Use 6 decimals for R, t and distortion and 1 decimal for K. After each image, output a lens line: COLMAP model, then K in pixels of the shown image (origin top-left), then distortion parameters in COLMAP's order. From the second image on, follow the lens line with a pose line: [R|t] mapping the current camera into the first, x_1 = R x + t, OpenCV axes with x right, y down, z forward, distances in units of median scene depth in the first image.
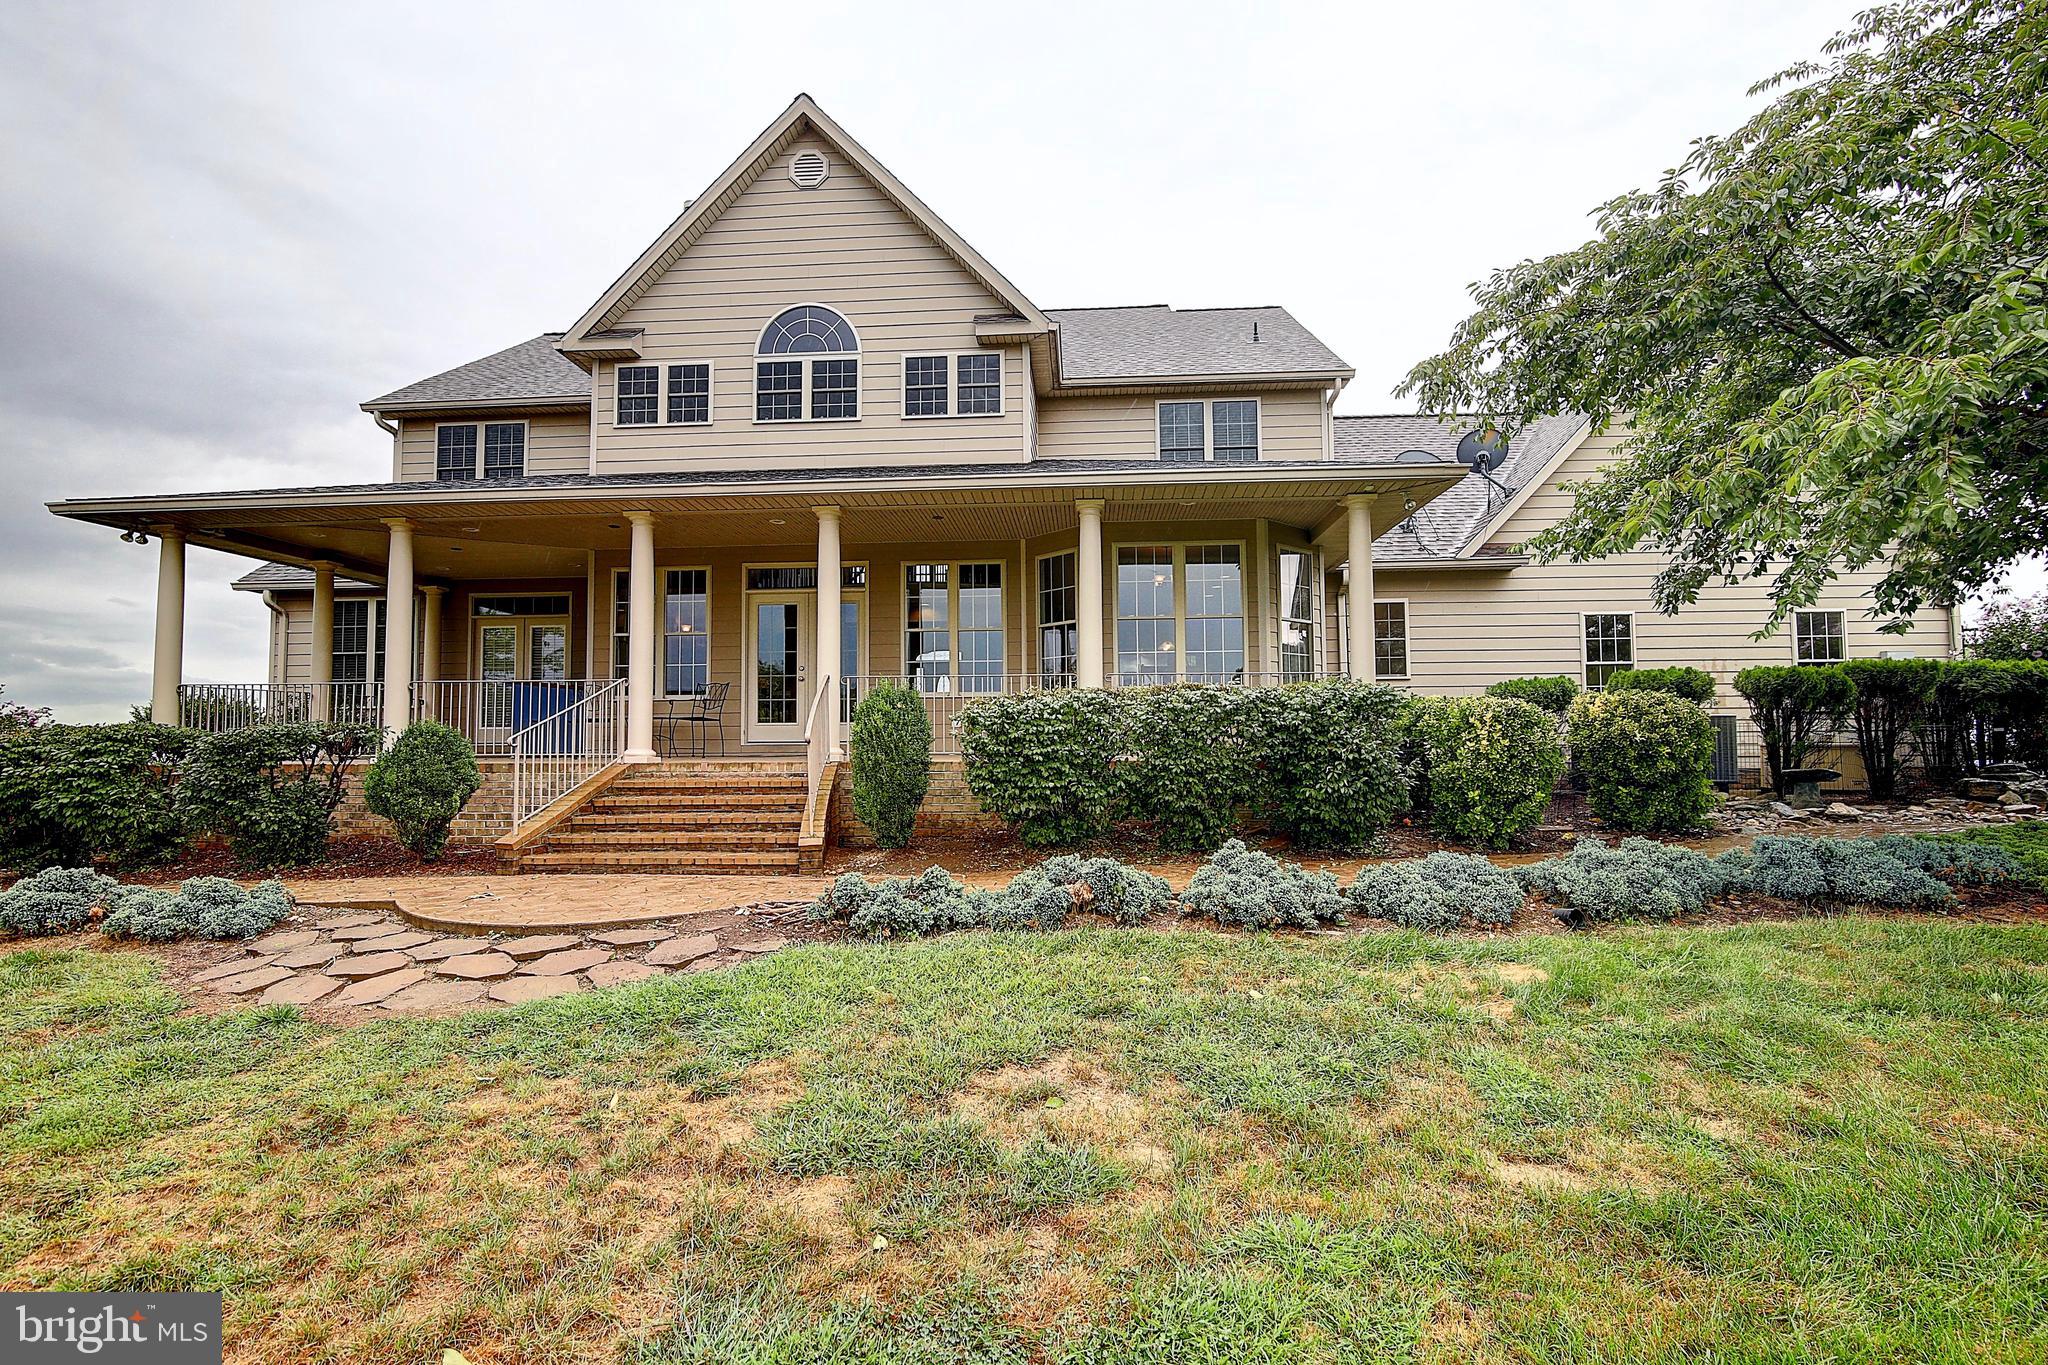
lens RADIAL K [[946.9, 0, 1025.9], [0, 946.9, 681.2], [0, 0, 1]] dist [-0.012052, -0.001433]
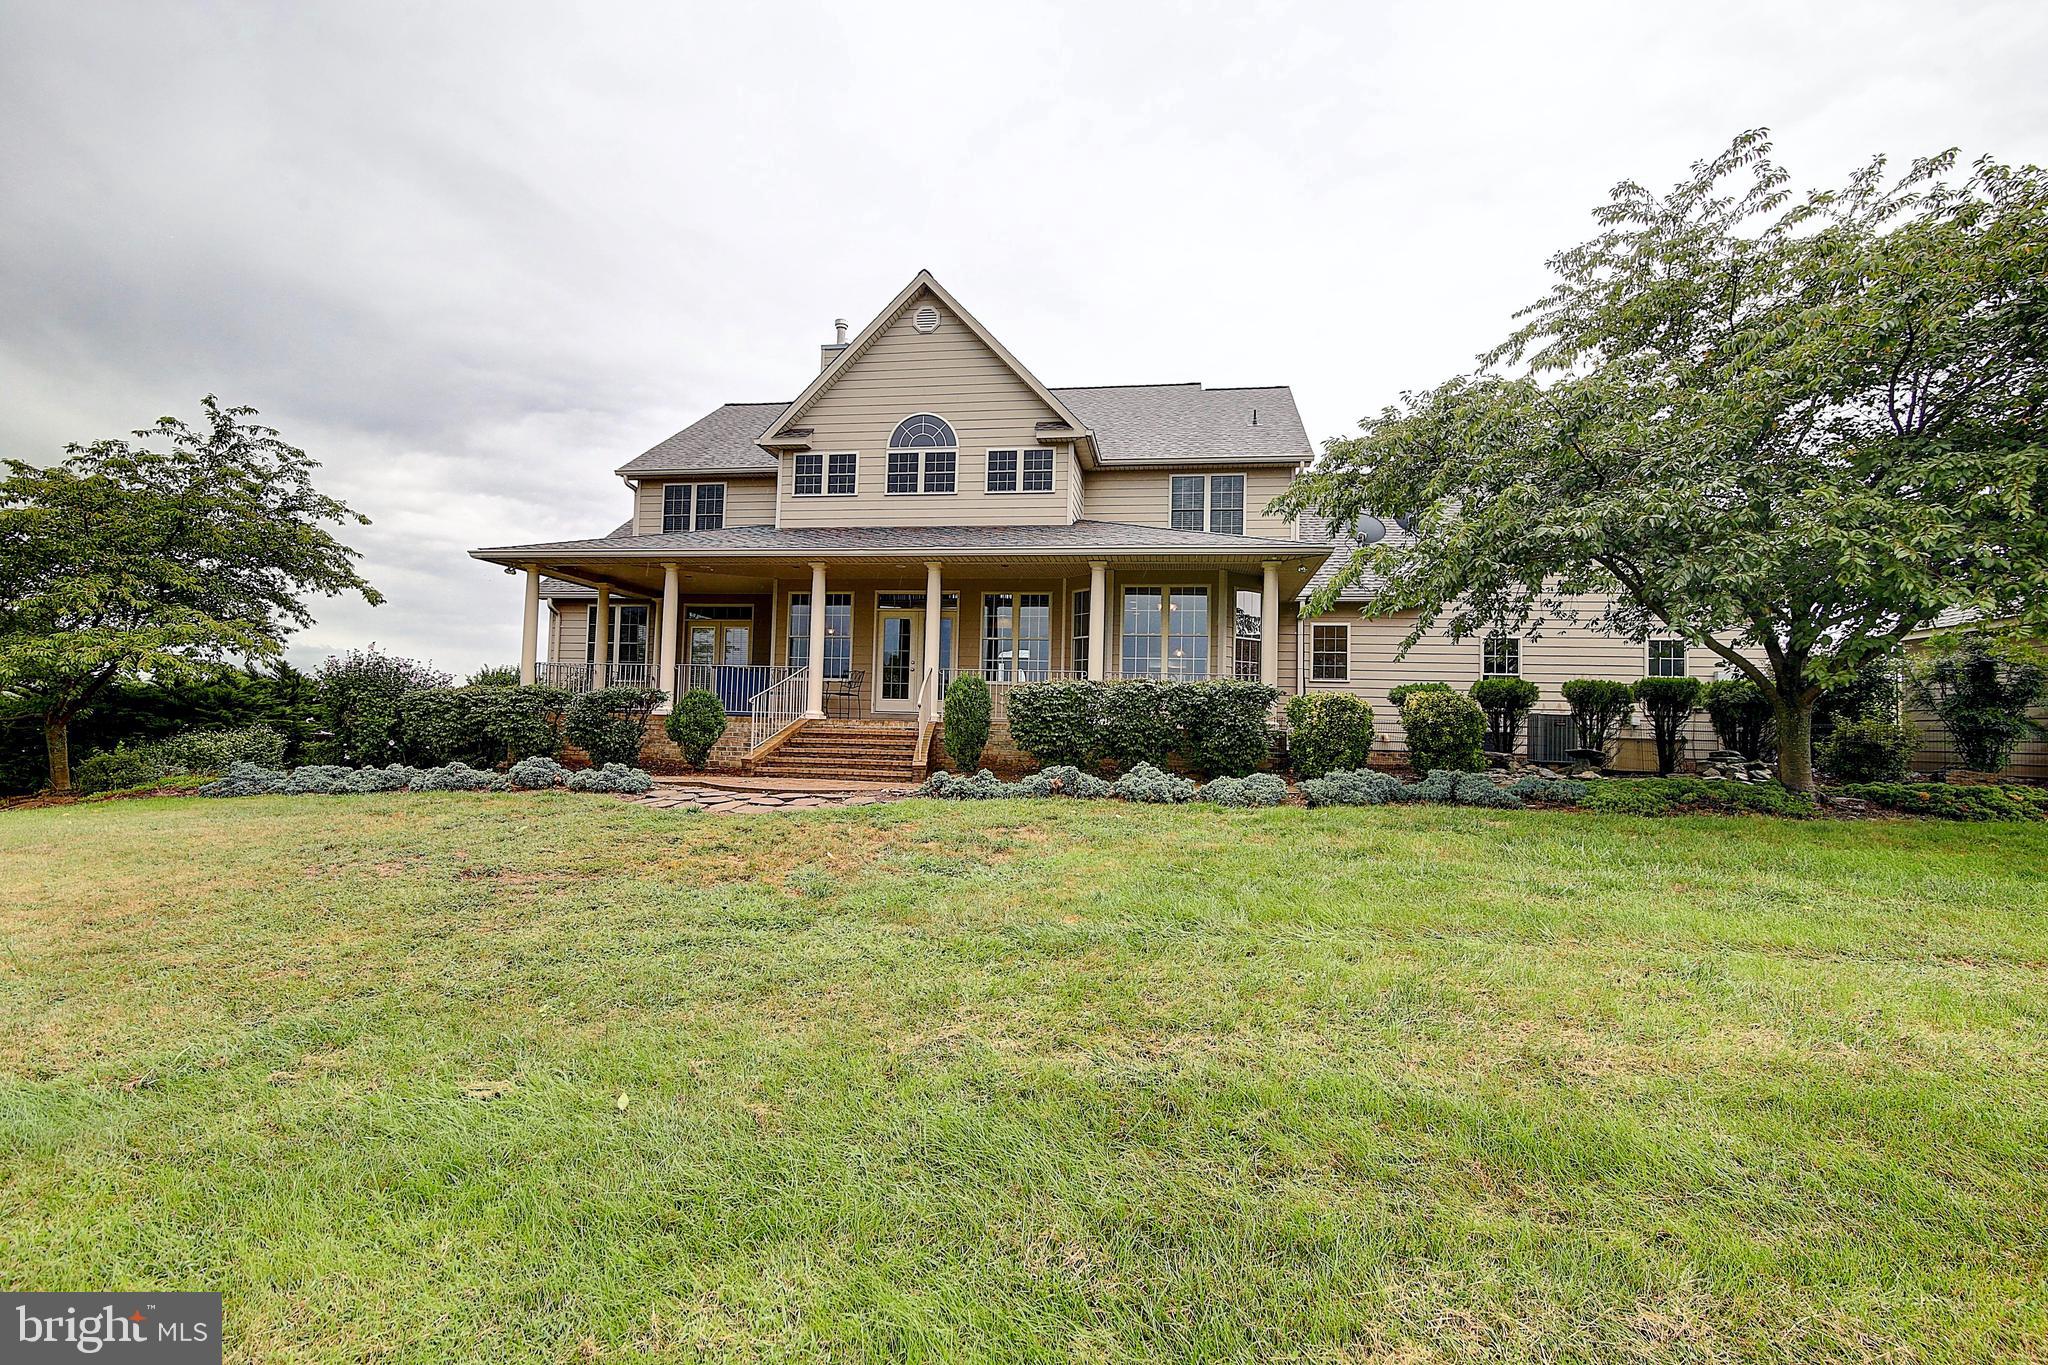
lens RADIAL K [[946.9, 0, 1026.5], [0, 946.9, 674.4], [0, 0, 1]] dist [-0.012052, -0.001433]
pose [[0.994673, 0.028236, -0.099138, 0.085818], [-0.028485, 0.999594, -0.001095, 0.001438], [0.099067, 0.003913, 0.995073, -0.449541]]
